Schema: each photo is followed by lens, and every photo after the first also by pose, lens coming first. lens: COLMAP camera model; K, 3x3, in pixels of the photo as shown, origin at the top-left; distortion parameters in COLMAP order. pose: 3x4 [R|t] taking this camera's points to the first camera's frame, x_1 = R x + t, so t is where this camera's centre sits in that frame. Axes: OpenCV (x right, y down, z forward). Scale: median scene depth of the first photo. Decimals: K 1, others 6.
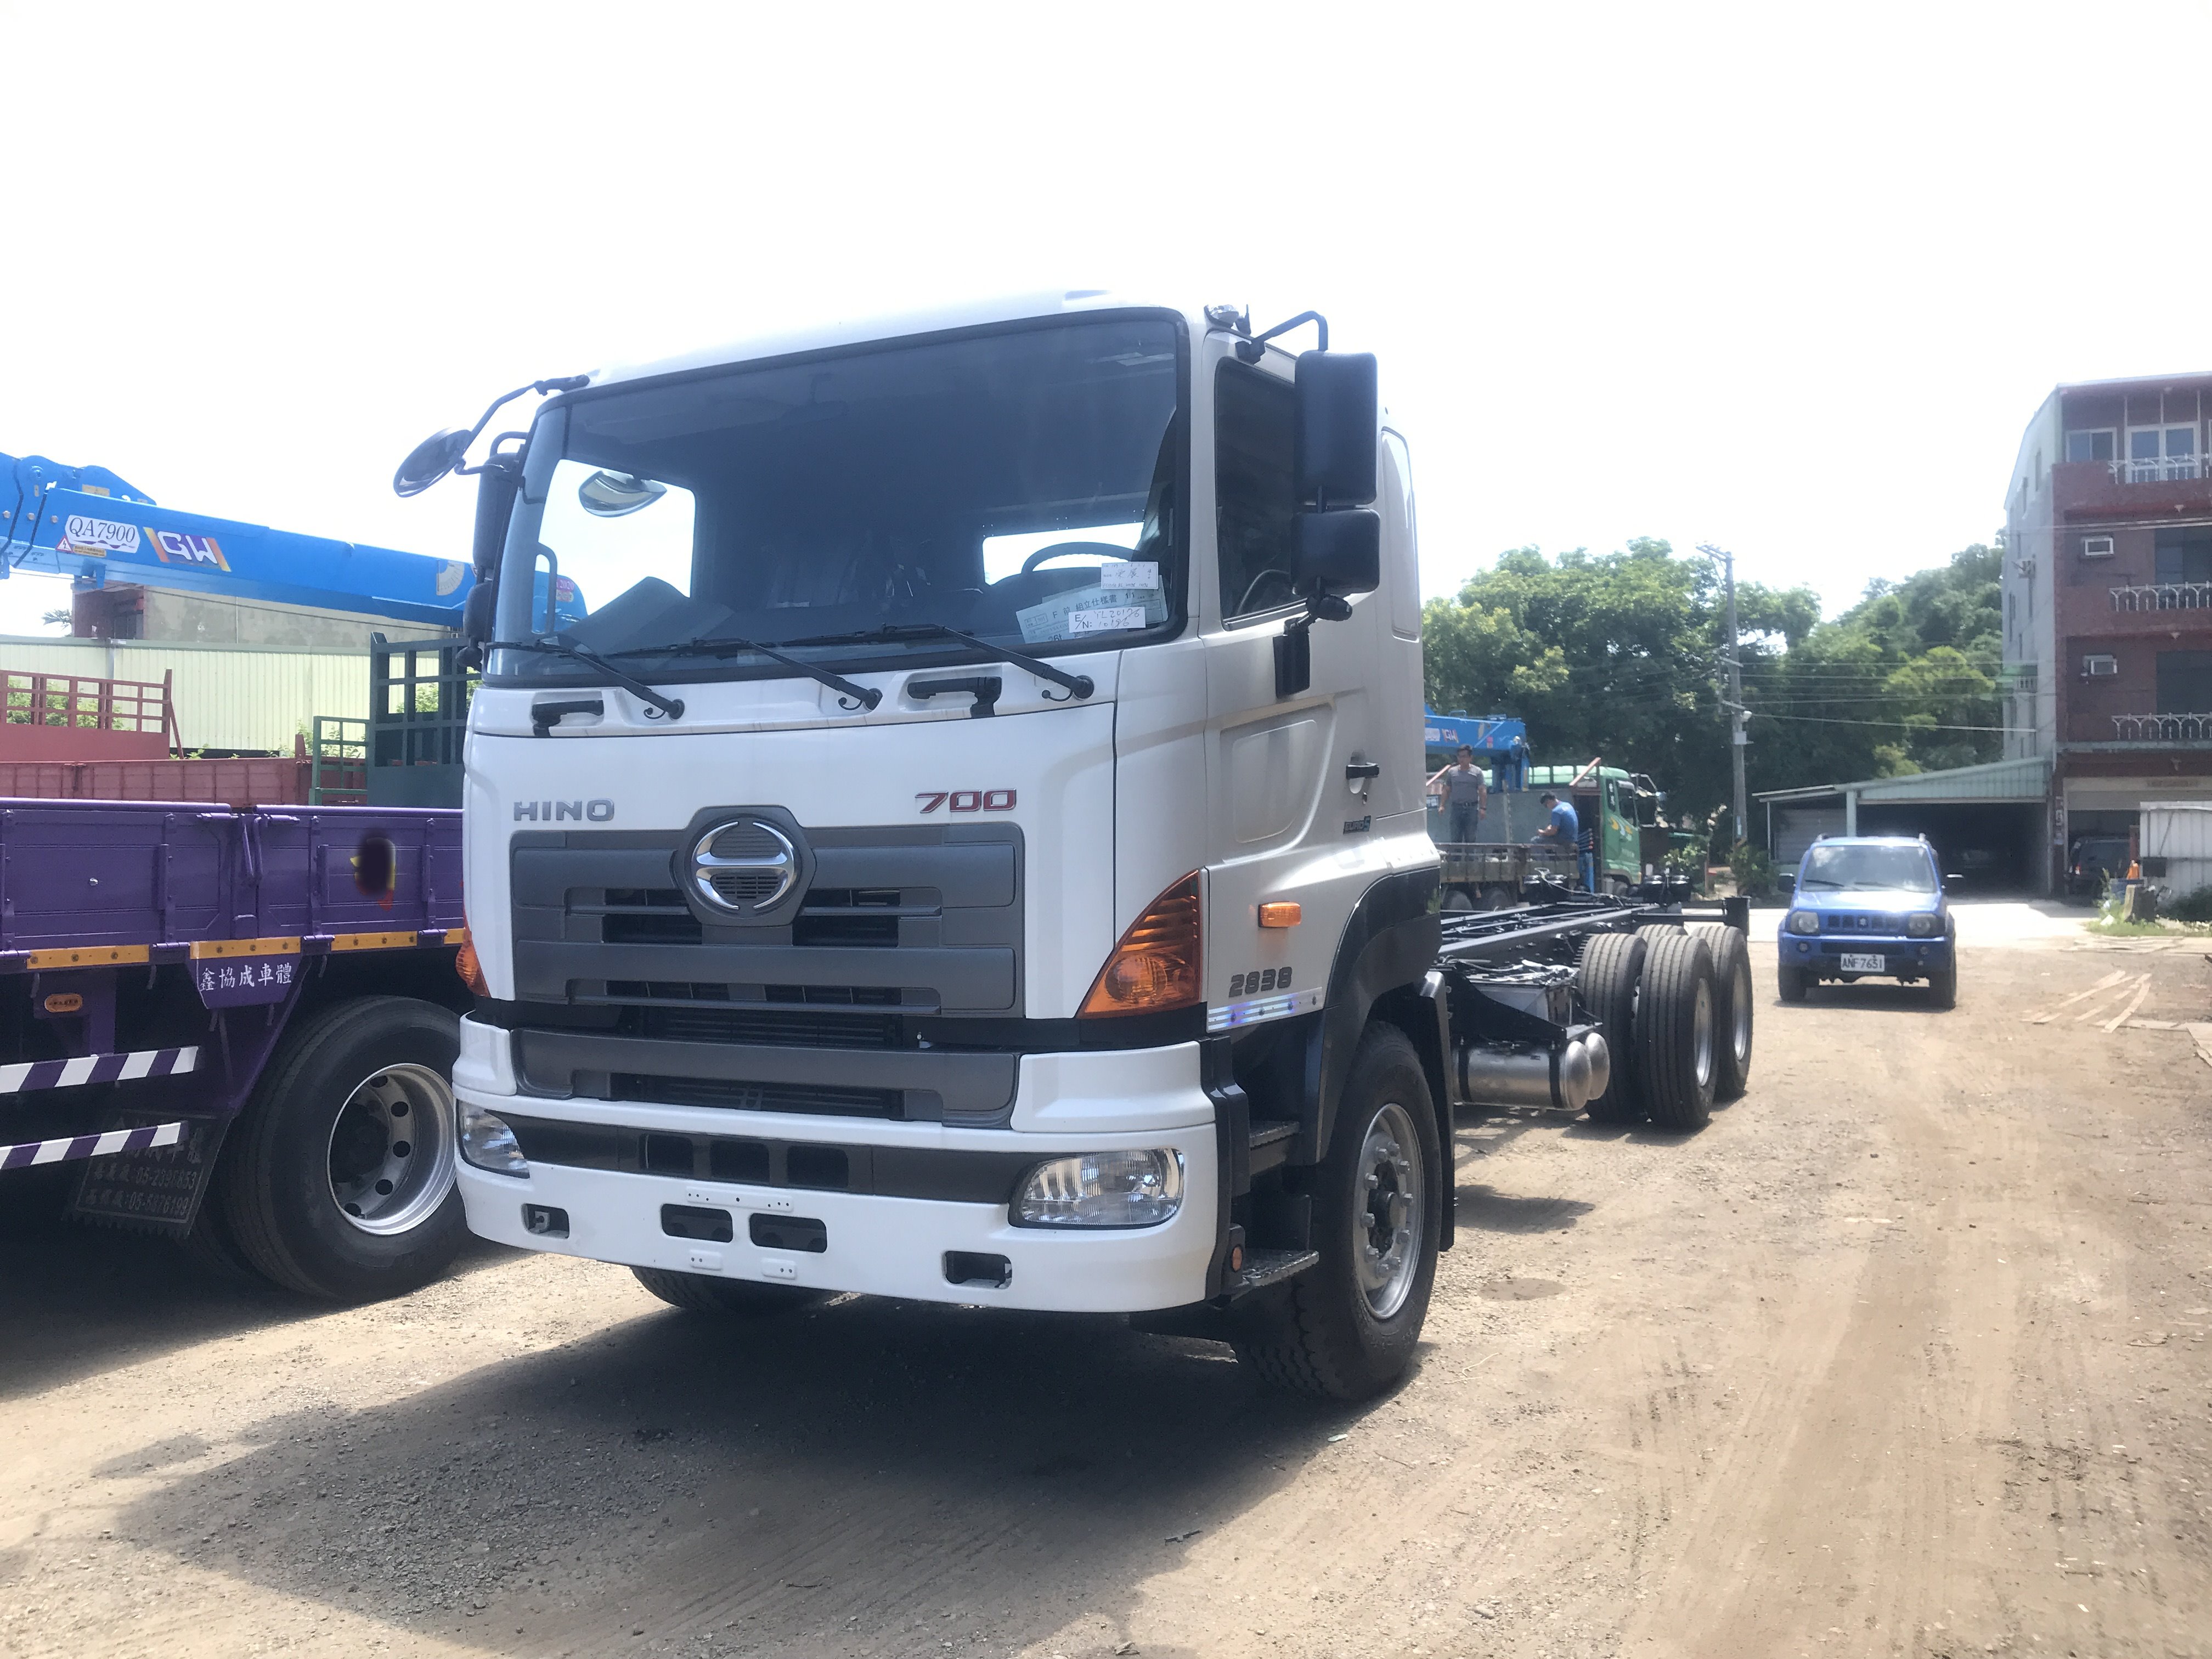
lens RADIAL K [[1854.4, 0, 1113.3], [0, 1854.4, 784.5], [0, 0, 1]] dist [0.008800, 0.000446]
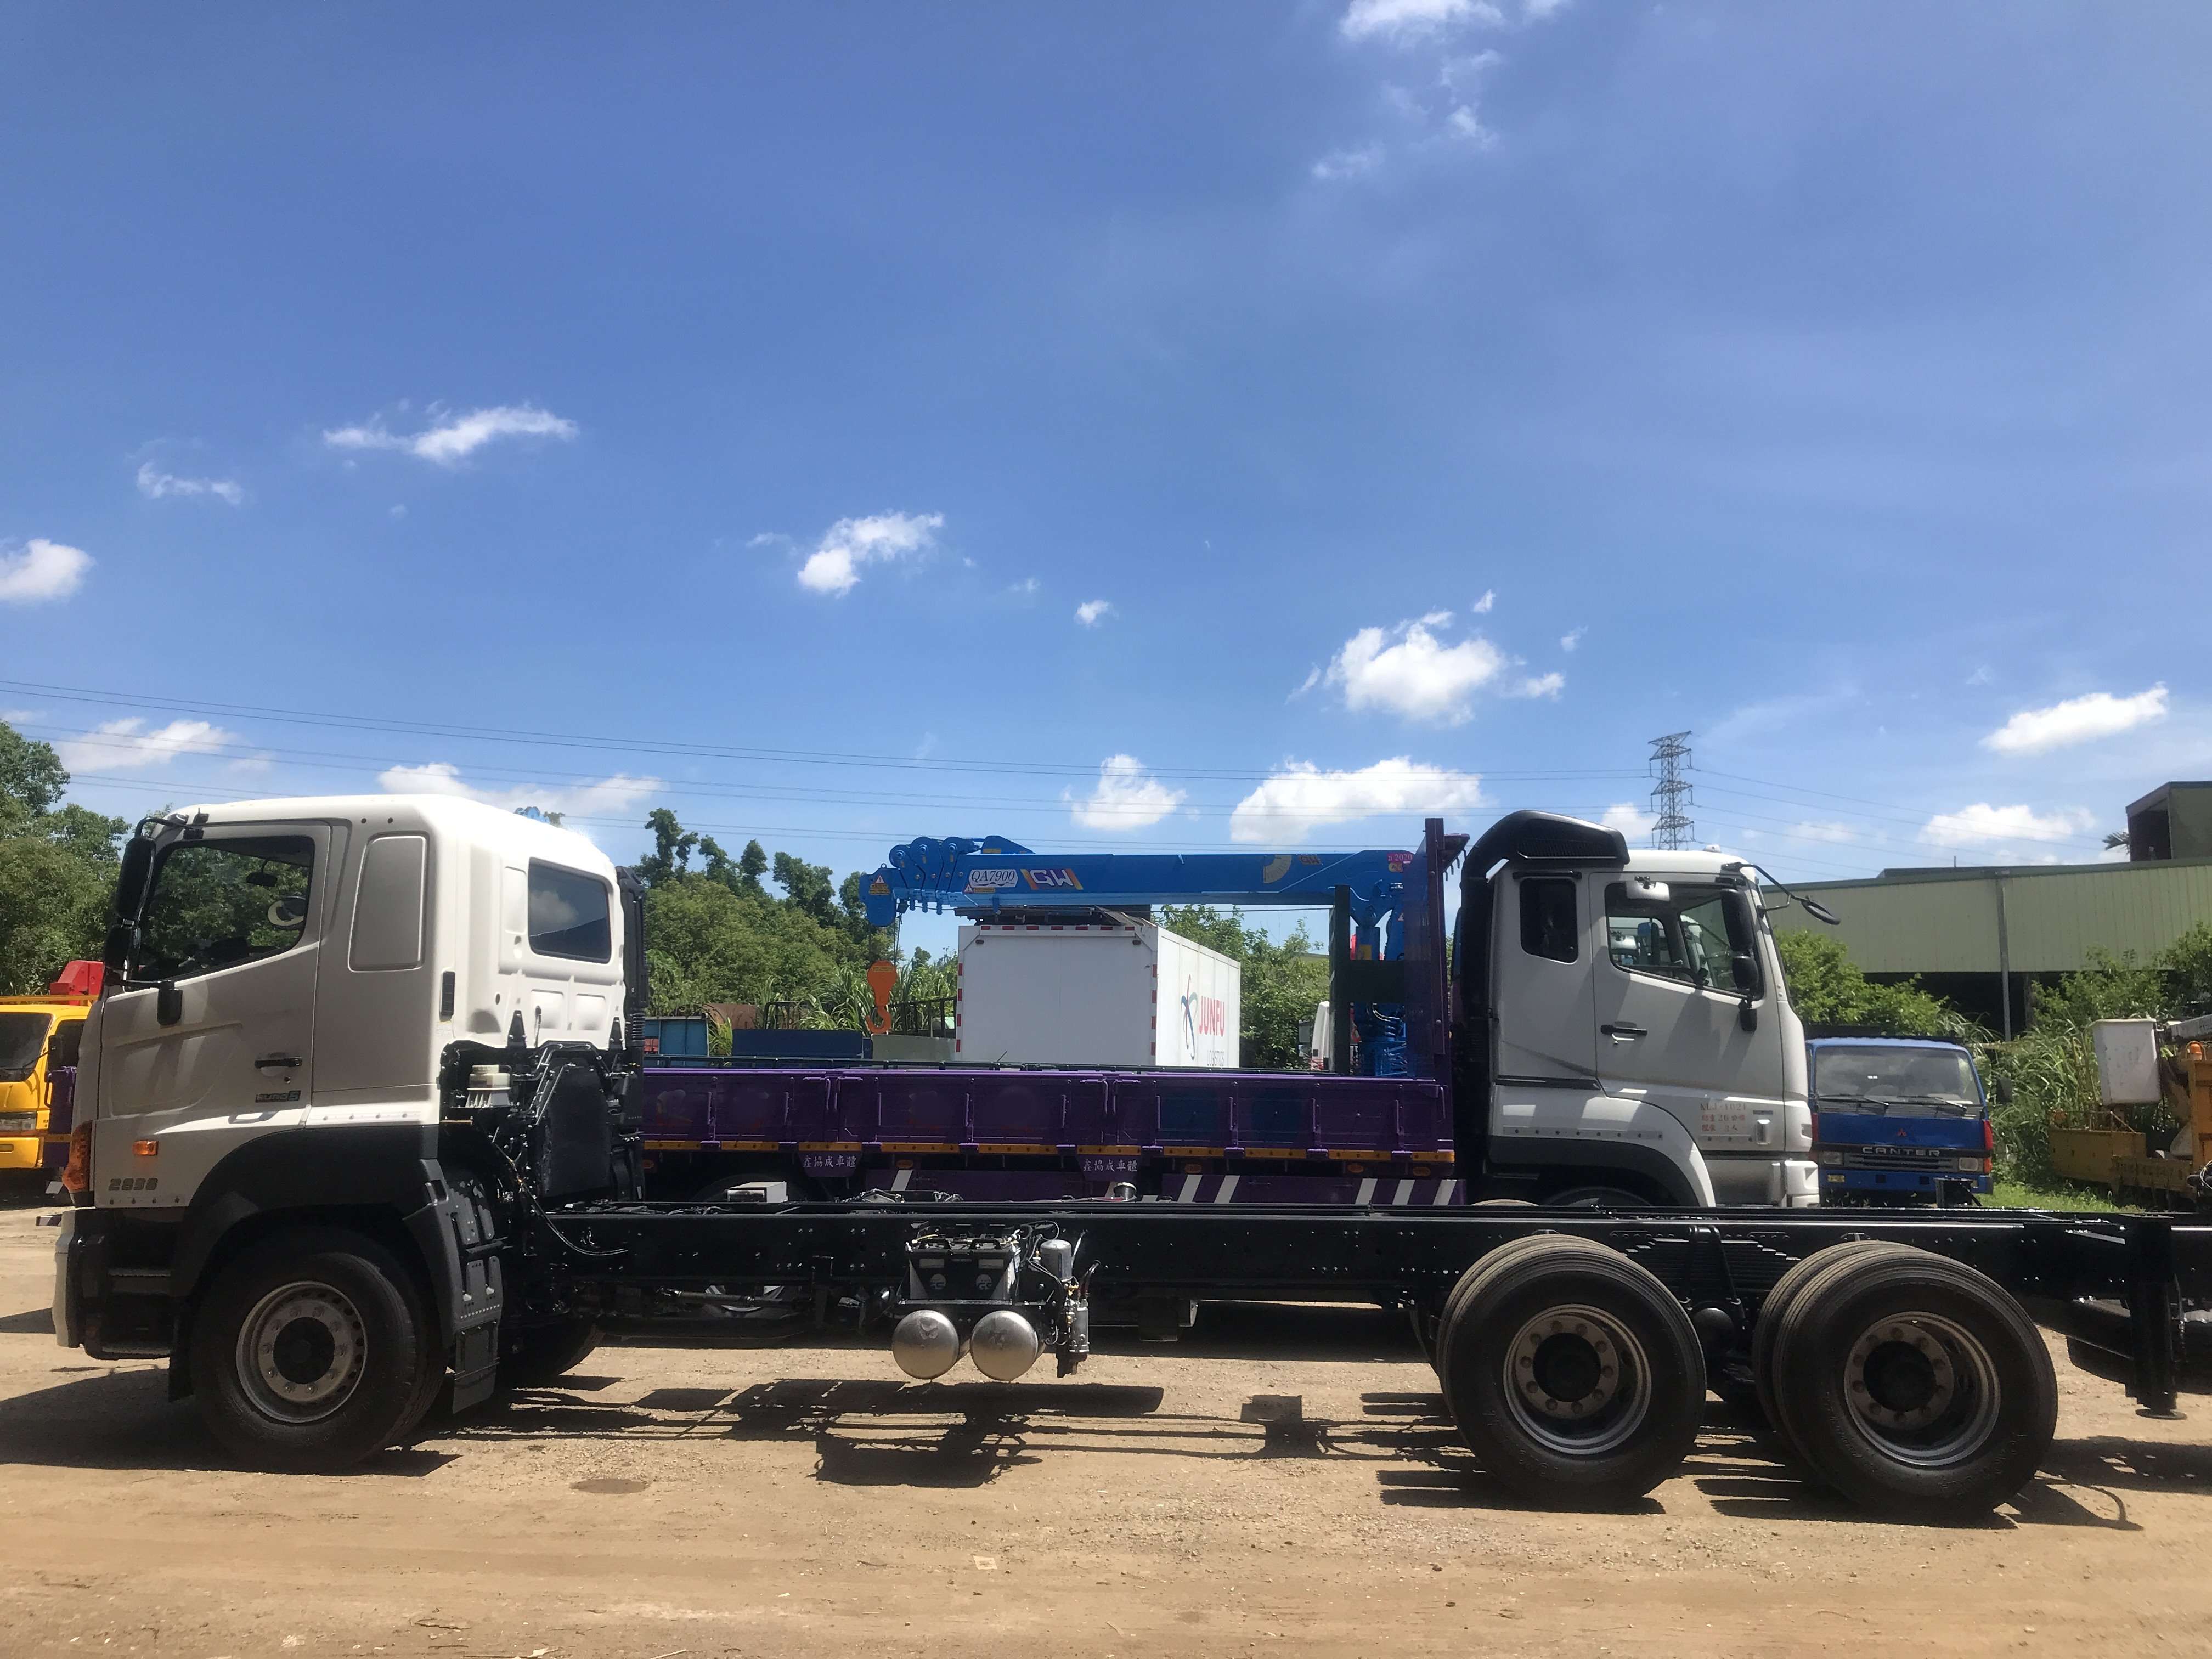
lens RADIAL K [[1820.2, 0, 1106.0], [0, 1820.2, 829.5], [0, 0, 1]] dist [0.036733, -0.007562]
pose [[0.331761, -0.103112, -0.937711, 1.893246], [0.020881, 0.994568, -0.101976, -0.031821], [0.943132, 0.014252, 0.332112, 1.154848]]
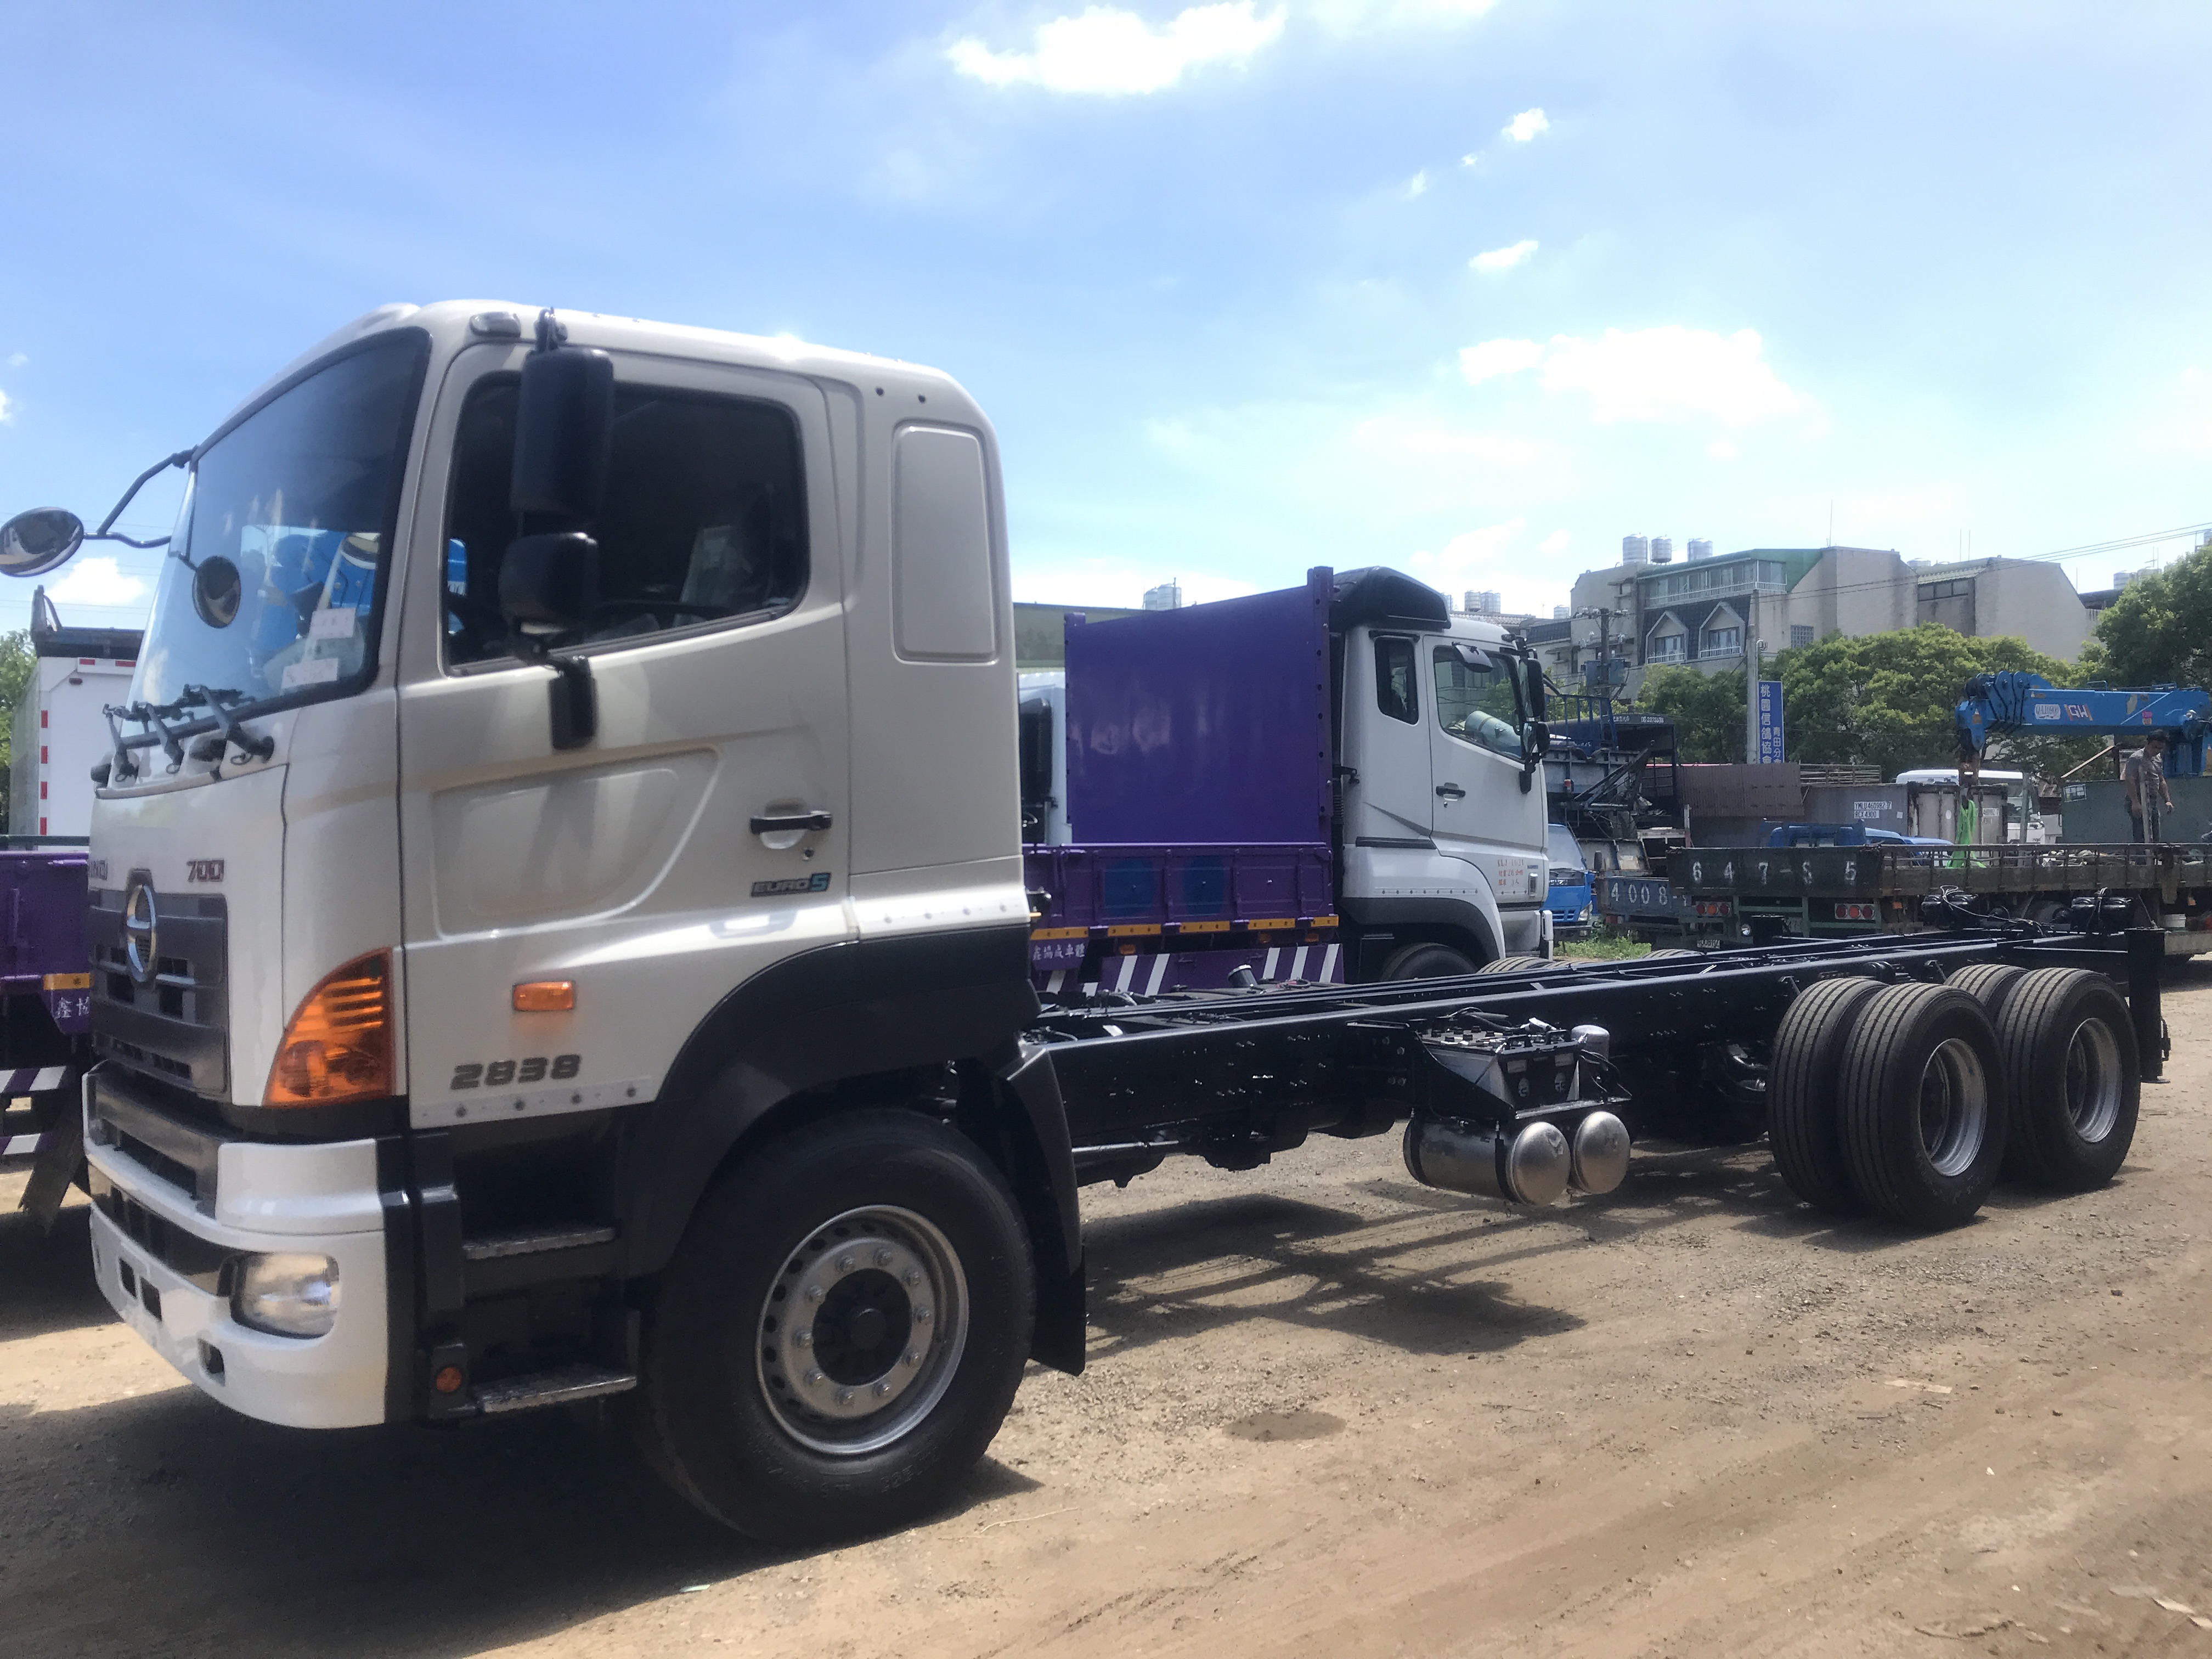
lens RADIAL K [[1820.2, 0, 1106.0], [0, 1820.2, 829.5], [0, 0, 1]] dist [0.036733, -0.007562]
pose [[0.907940, -0.004995, -0.419070, 0.627218], [0.018419, 0.999438, 0.027993, -0.025592], [0.418695, -0.033134, 0.907522, 0.291390]]
